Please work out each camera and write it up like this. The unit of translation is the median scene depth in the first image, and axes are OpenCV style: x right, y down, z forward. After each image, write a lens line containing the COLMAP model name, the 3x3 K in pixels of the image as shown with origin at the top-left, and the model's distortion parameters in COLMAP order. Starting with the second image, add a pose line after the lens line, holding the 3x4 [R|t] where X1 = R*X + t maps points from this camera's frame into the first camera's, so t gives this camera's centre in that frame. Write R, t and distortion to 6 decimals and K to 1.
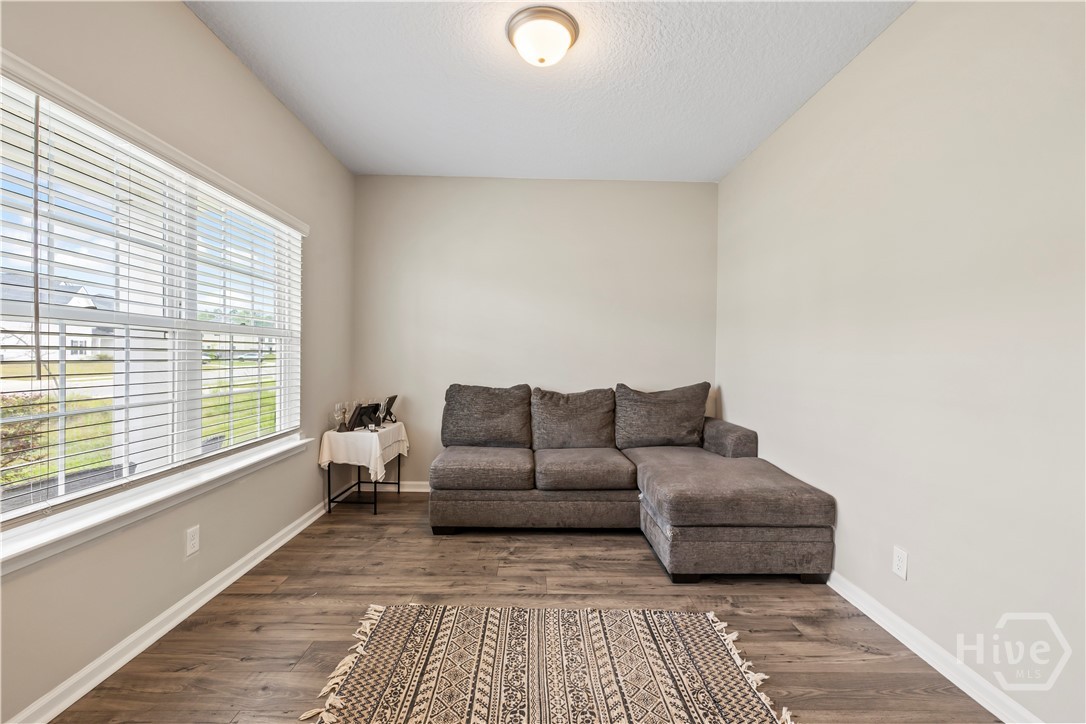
lens RADIAL K [[459.9, 0, 543.2], [0, 459.9, 361.5], [0, 0, 1]] dist [-0.000211, 0.000571]
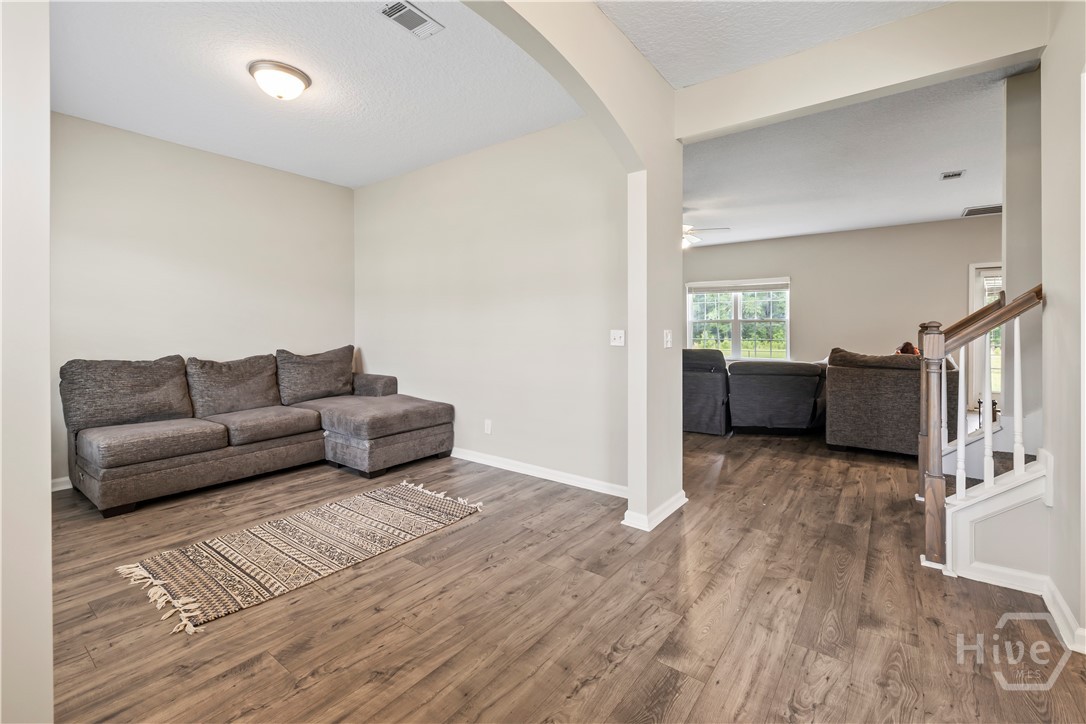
lens RADIAL K [[459.9, 0, 546.1], [0, 459.9, 338.6], [0, 0, 1]] dist [-0.000211, 0.000571]
pose [[0.612282, -0.031287, 0.790020, -0.394000], [0.020016, 0.999510, 0.024070, 0.008276], [-0.790386, 0.001075, 0.612608, -0.261287]]
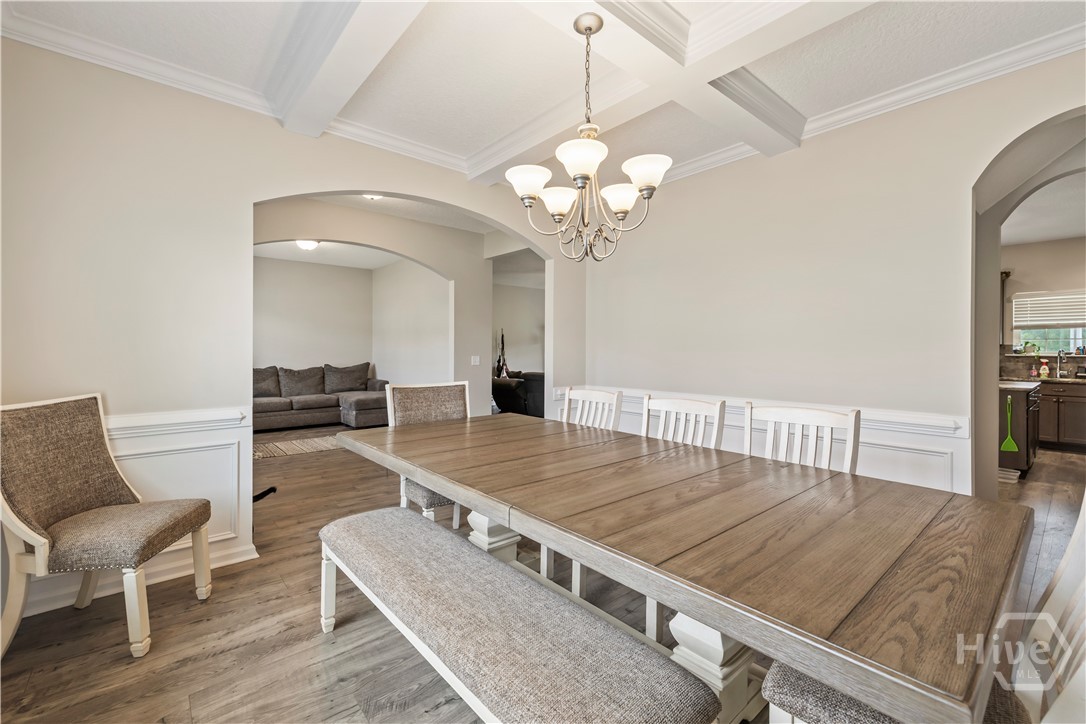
lens RADIAL K [[459.9, 0, 543.3], [0, 459.9, 355.2], [0, 0, 1]] dist [-0.000211, 0.000571]
pose [[0.769435, -0.019140, 0.638438, -0.485014], [0.014159, 0.999816, 0.012910, -0.006076], [-0.638568, -0.000894, 0.769565, -1.474547]]
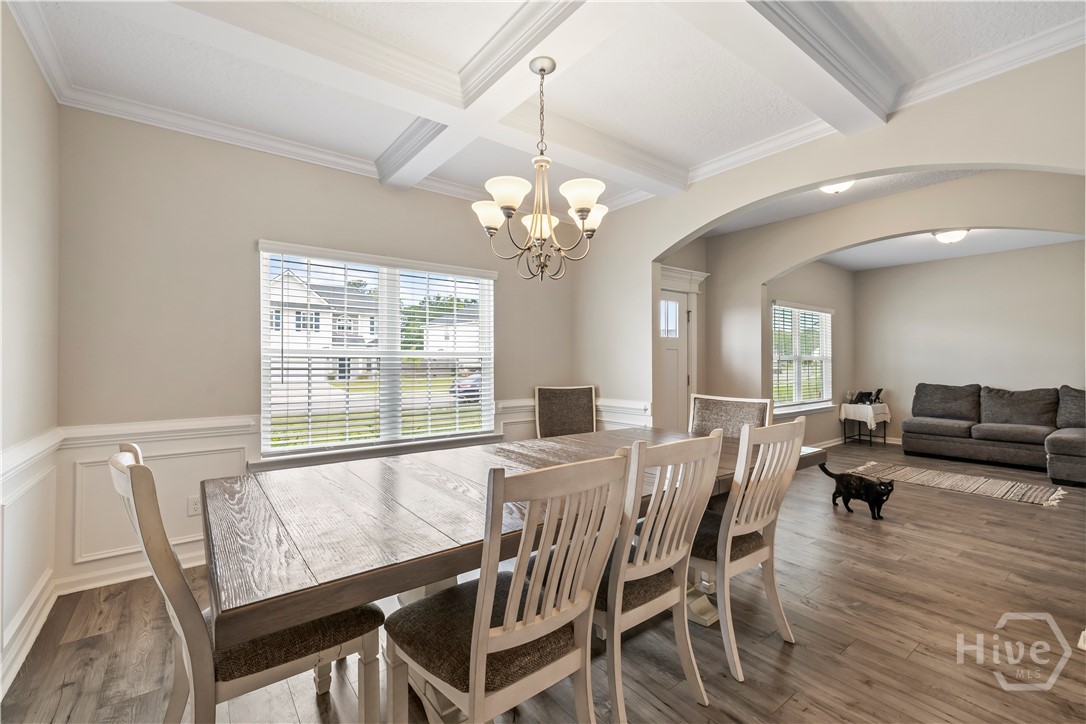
lens RADIAL K [[459.9, 0, 540.5], [0, 459.9, 362.3], [0, 0, 1]] dist [-0.000211, 0.000571]
pose [[0.581109, -0.017570, -0.813636, 0.467503], [-0.000522, 0.999759, -0.021962, 0.011066], [0.813826, 0.013187, 0.580960, -1.436964]]
